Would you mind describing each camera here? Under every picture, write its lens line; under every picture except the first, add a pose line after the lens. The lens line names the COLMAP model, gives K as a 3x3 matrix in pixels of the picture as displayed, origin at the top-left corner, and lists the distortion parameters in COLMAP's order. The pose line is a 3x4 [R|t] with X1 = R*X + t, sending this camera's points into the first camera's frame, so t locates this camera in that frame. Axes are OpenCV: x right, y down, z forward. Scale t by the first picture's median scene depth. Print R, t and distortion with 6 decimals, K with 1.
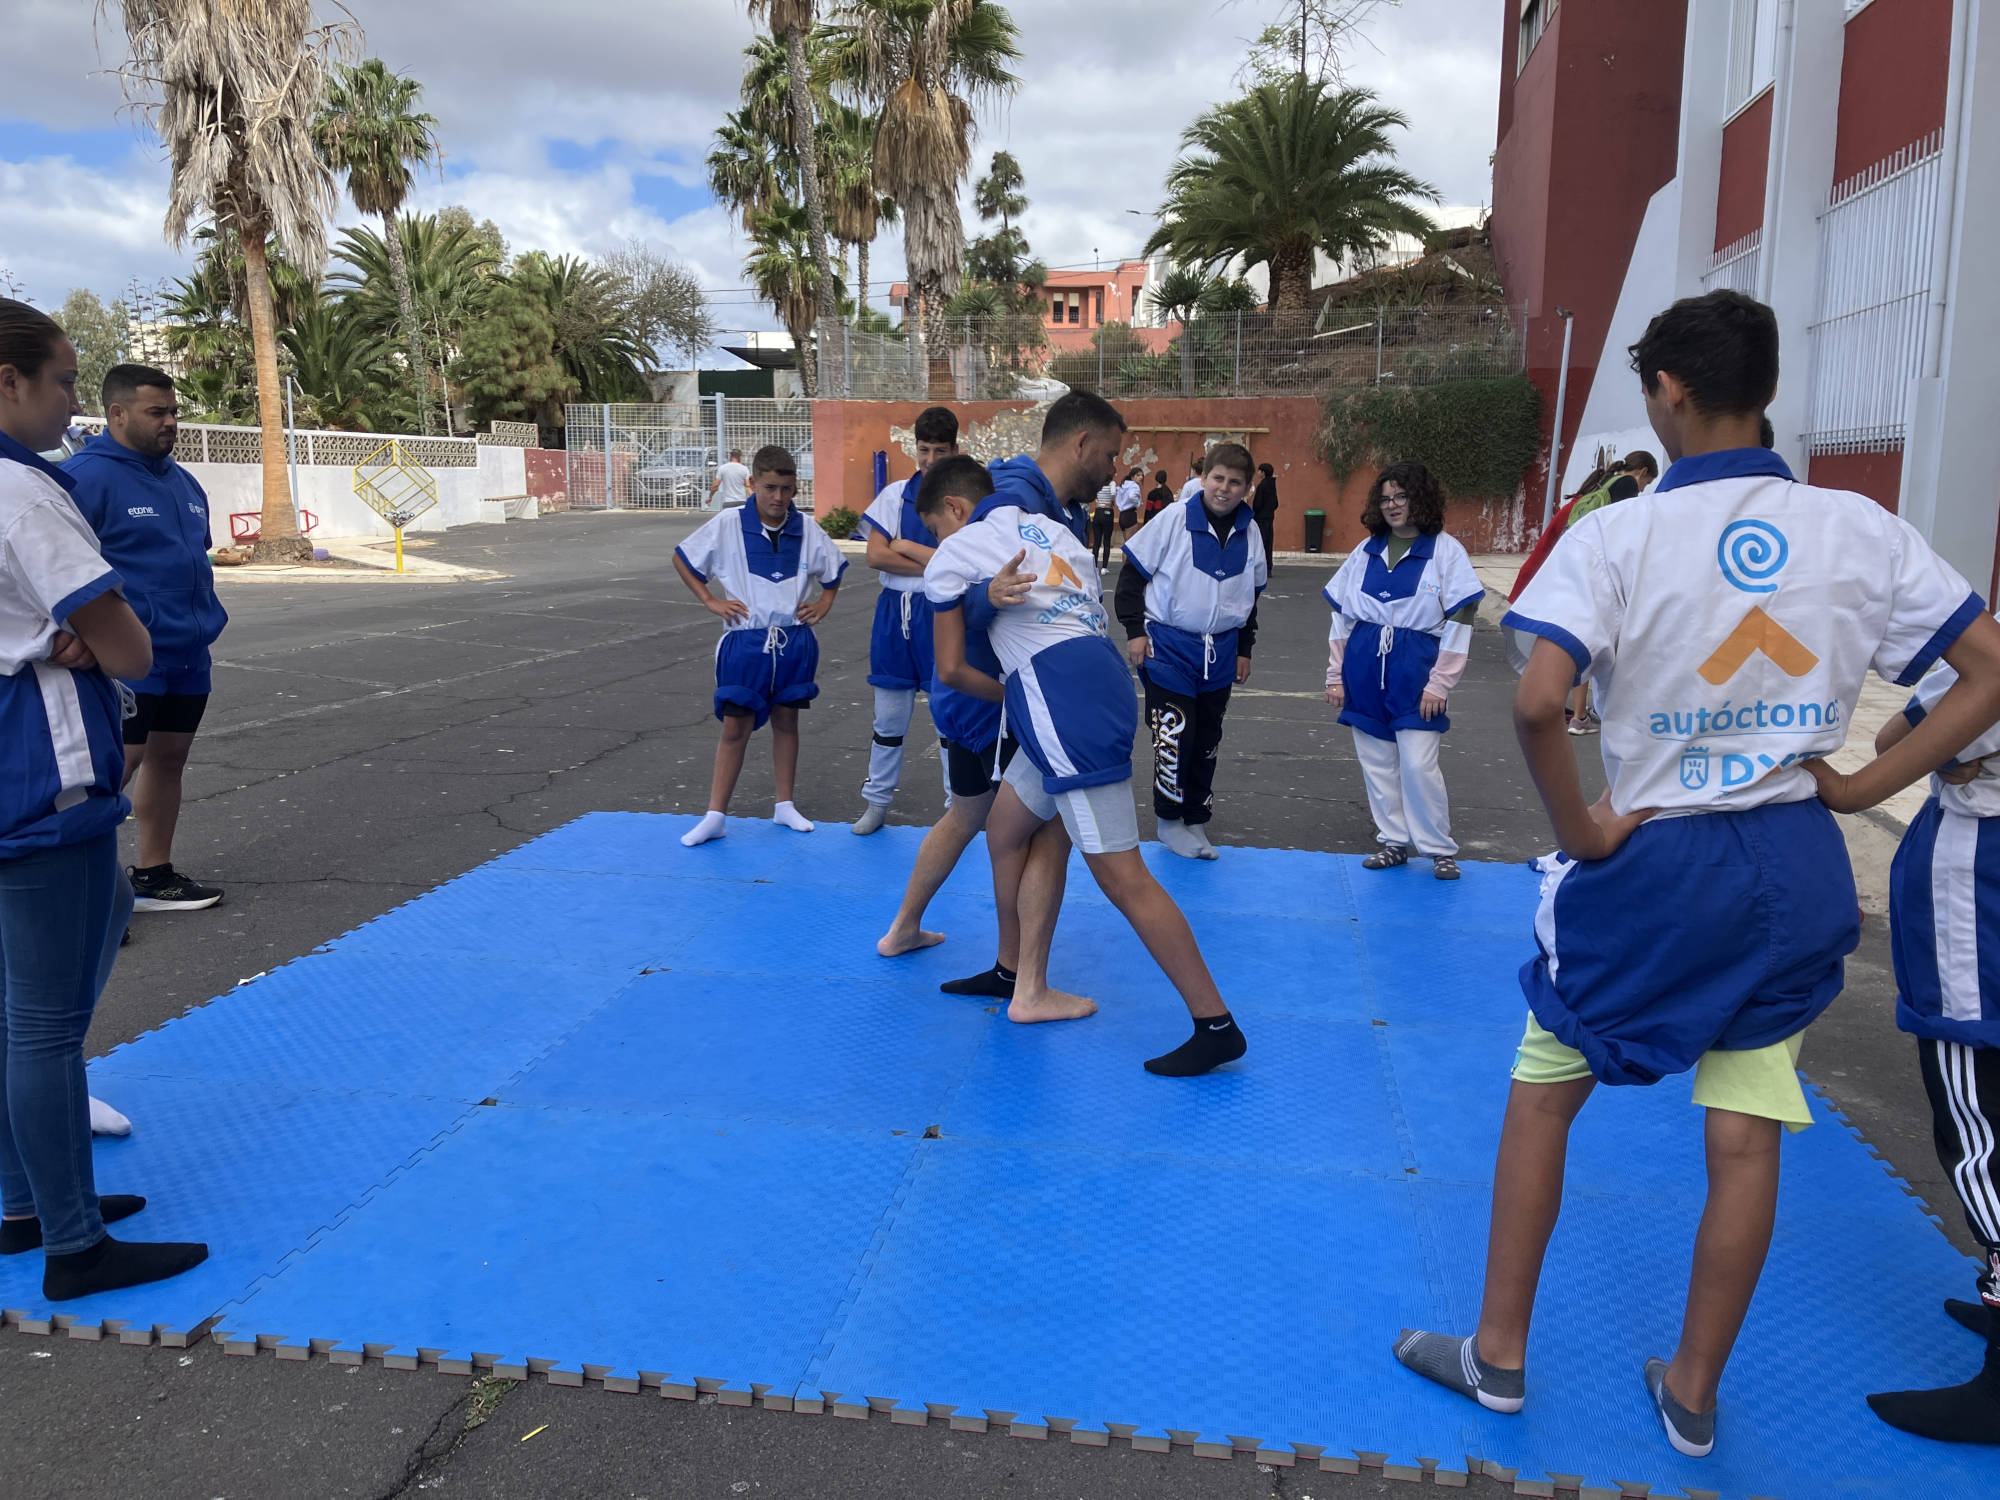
lens RADIAL K [[1651.6, 0, 970.8], [0, 1651.6, 770.2], [0, 0, 1]] dist [0.040166, -0.046978]
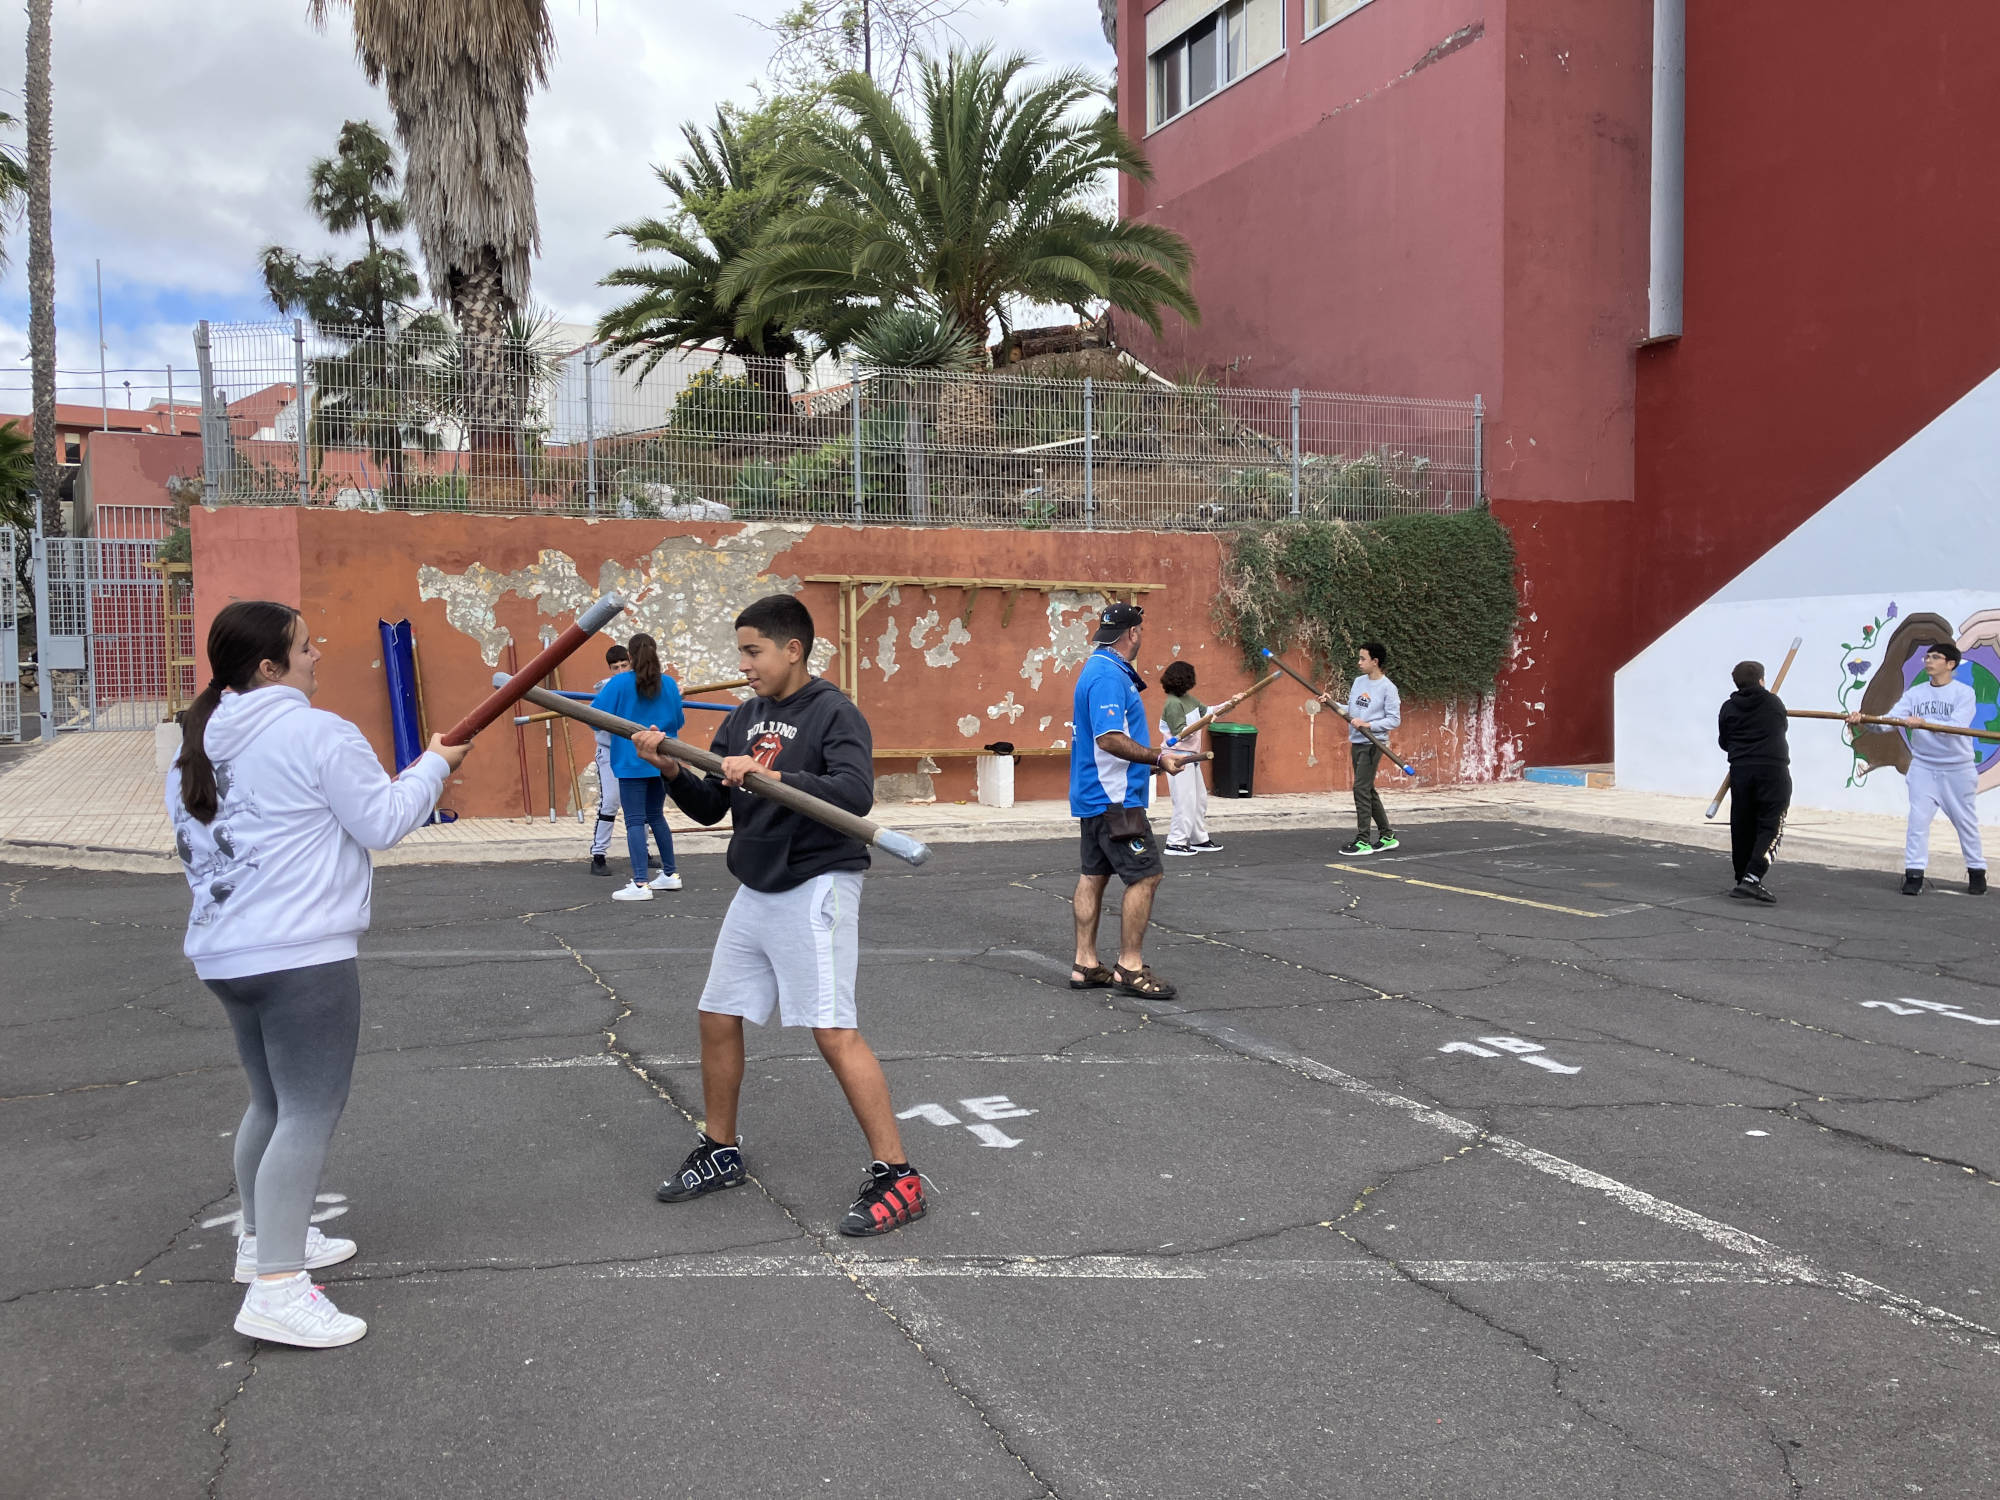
lens RADIAL K [[1651.6, 0, 1002.5], [0, 1651.6, 720.7], [0, 0, 1]] dist [0.040166, -0.046978]
pose [[0.816338, -0.031019, 0.576740, -0.101596], [0.110230, 0.988570, -0.102856, -0.058114], [-0.566958, 0.147539, 0.810427, 0.311228]]
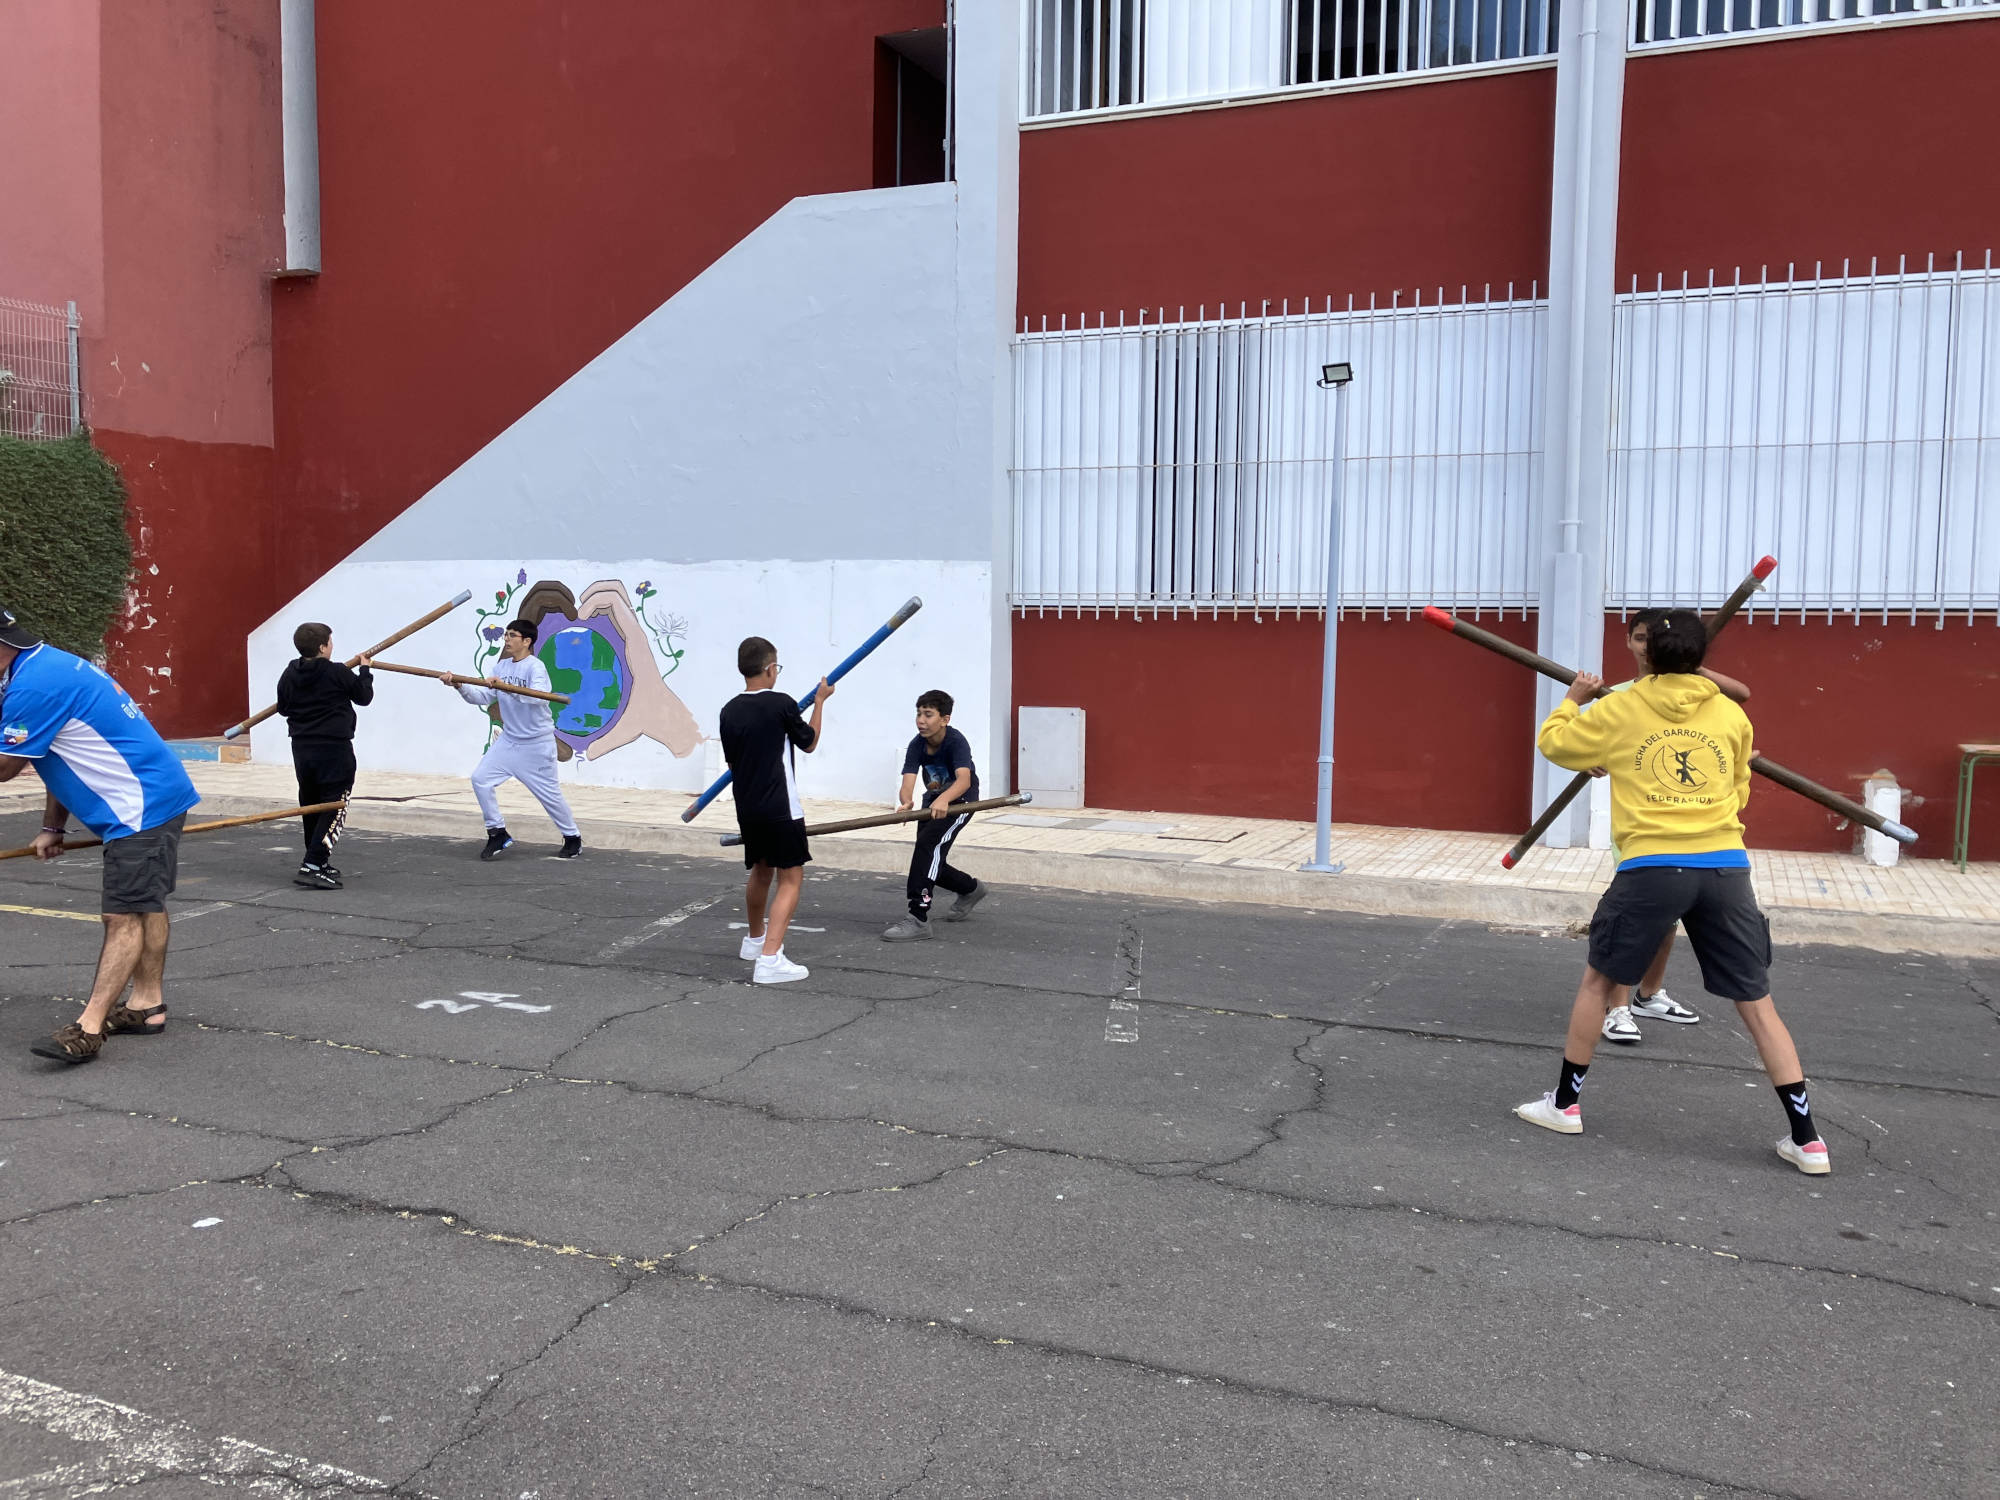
lens RADIAL K [[1651.6, 0, 996.2], [0, 1651.6, 754.7], [0, 0, 1]] dist [0.040166, -0.046978]
pose [[0.222600, -0.076536, 0.971901, -0.073422], [0.154958, 0.987018, 0.042235, -0.058525], [-0.962516, 0.141203, 0.231570, 0.312281]]
